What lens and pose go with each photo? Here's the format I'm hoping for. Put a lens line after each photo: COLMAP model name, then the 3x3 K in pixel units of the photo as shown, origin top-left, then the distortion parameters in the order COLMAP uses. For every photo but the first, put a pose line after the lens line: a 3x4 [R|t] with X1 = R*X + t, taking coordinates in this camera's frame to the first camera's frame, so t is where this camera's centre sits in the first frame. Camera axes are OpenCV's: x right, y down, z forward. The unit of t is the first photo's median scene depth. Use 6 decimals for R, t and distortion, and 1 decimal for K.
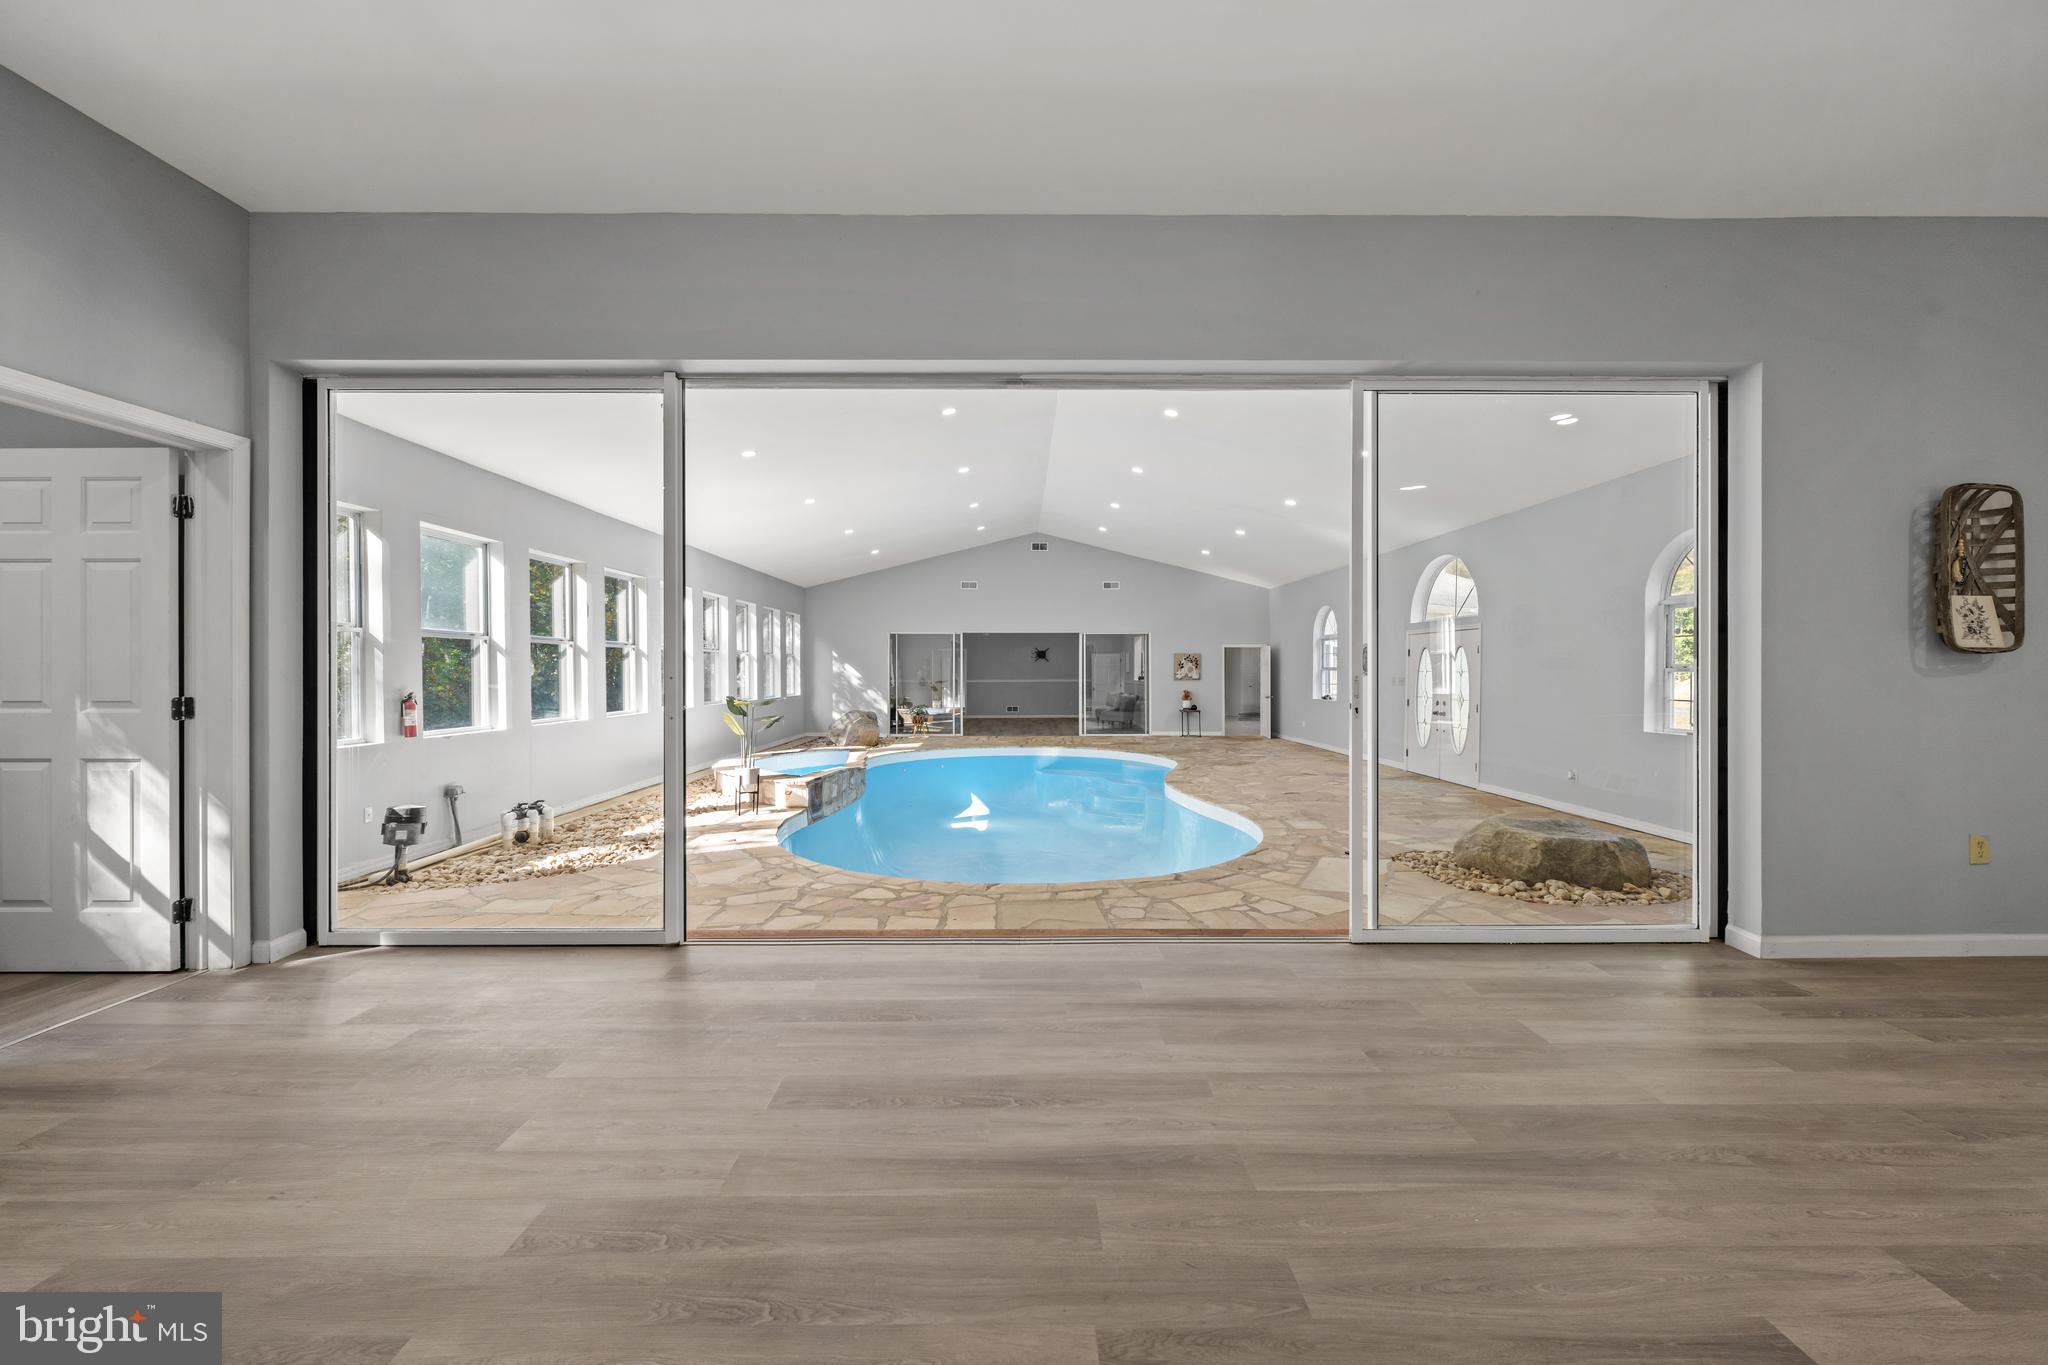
lens RADIAL K [[821.5, 0, 1029.1], [0, 821.5, 669.6], [0, 0, 1]] dist [0.002833, -0.000340]
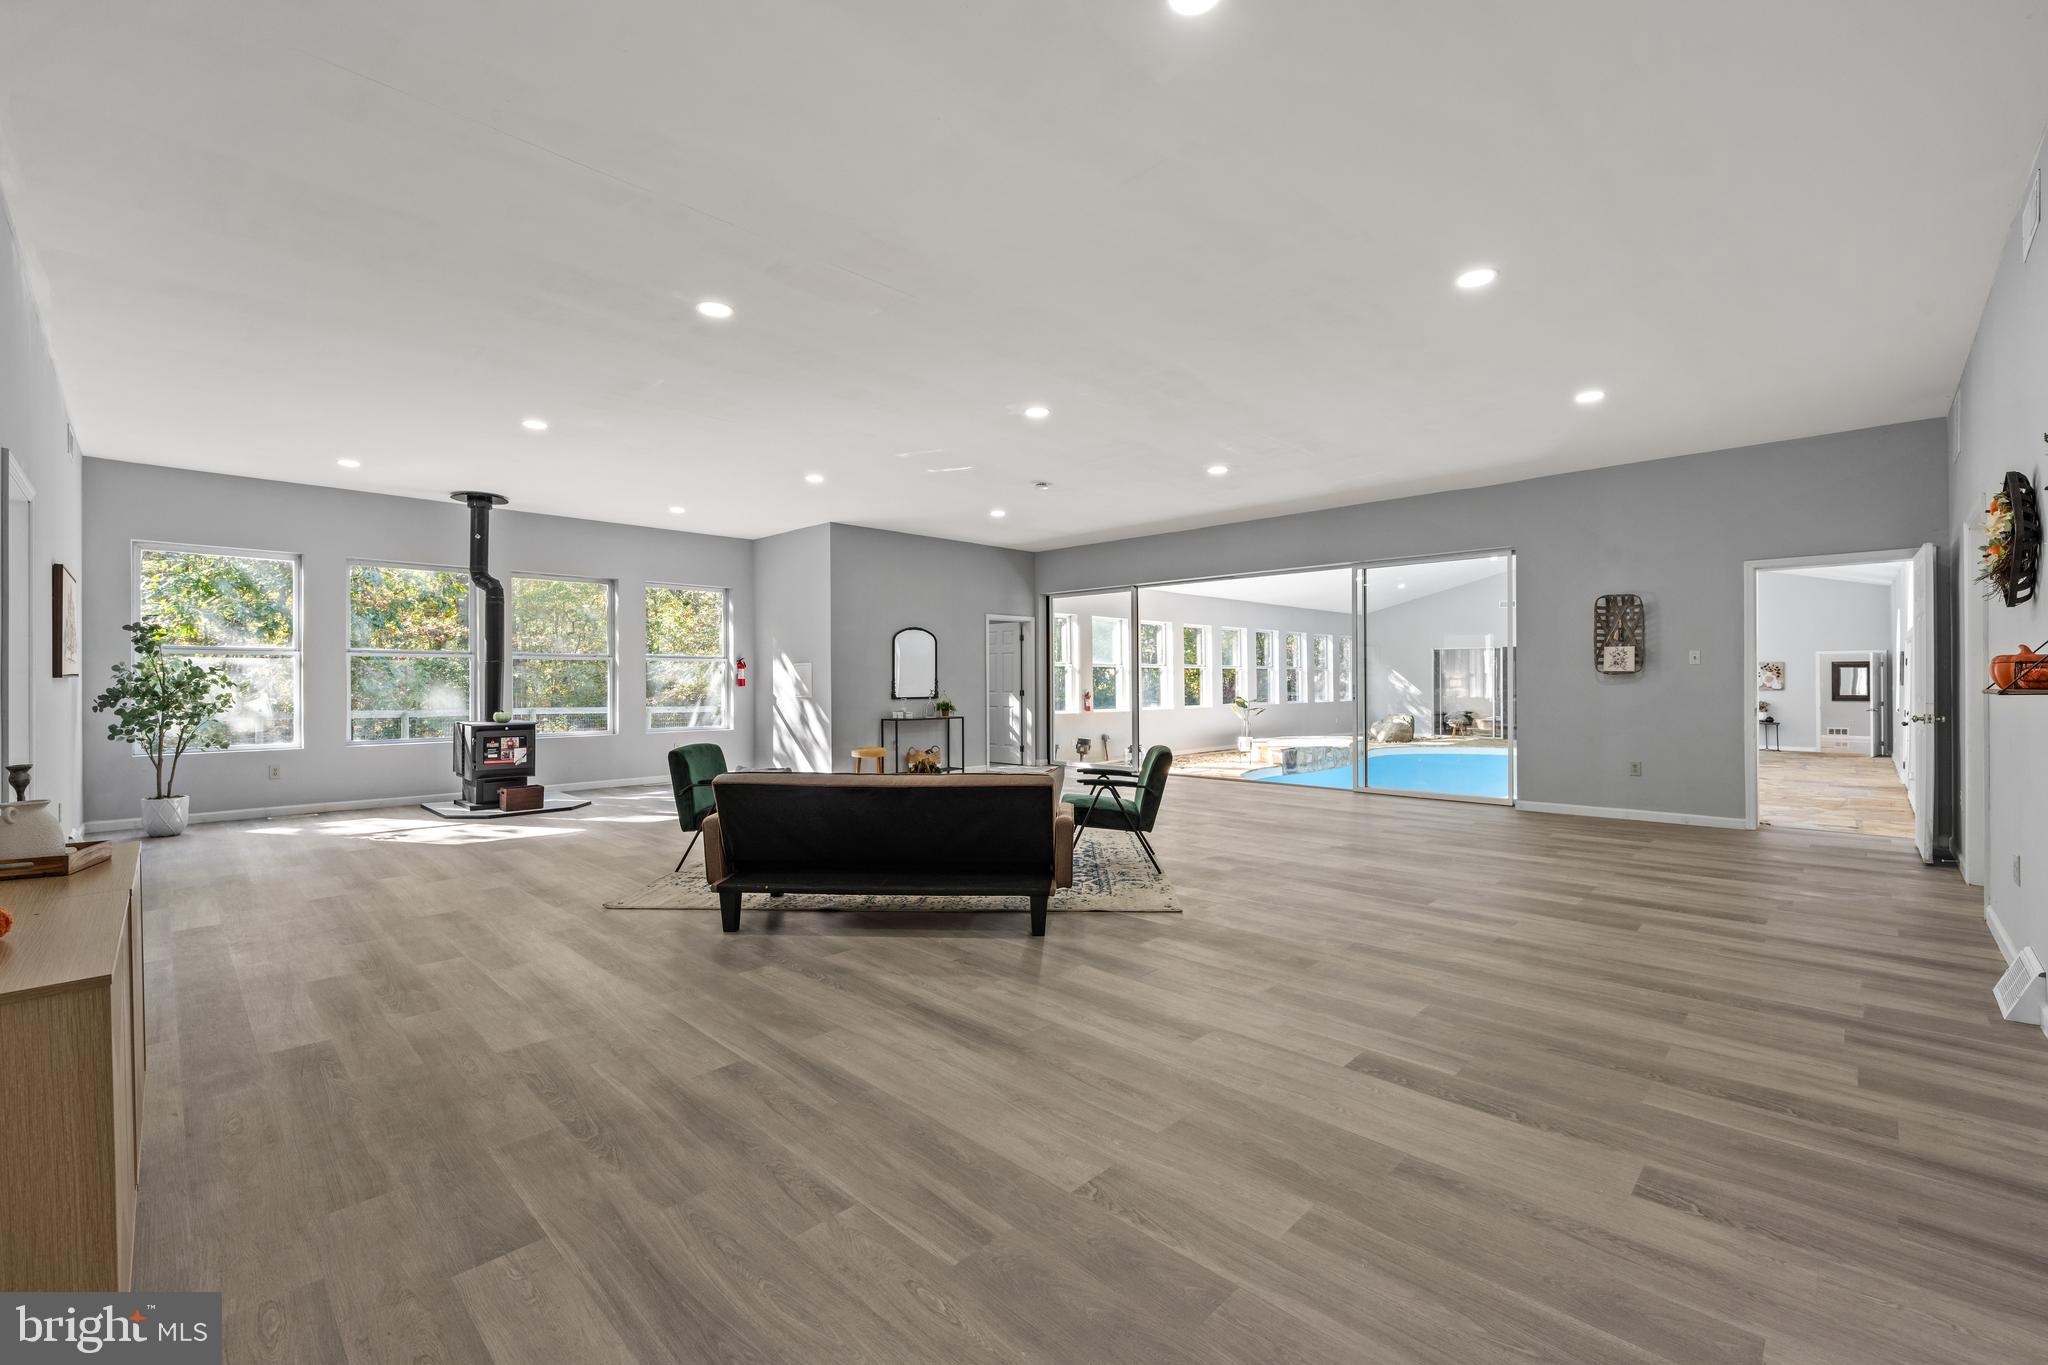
lens RADIAL K [[862.4, 0, 1042.7], [0, 862.4, 677.1], [0, 0, 1]] dist [-0.001530, 0.000386]
pose [[0.722228, -0.007321, -0.691617, 1.537432], [0.004450, 0.999972, -0.005938, 0.001073], [0.691641, 0.001211, 0.722240, -1.549550]]
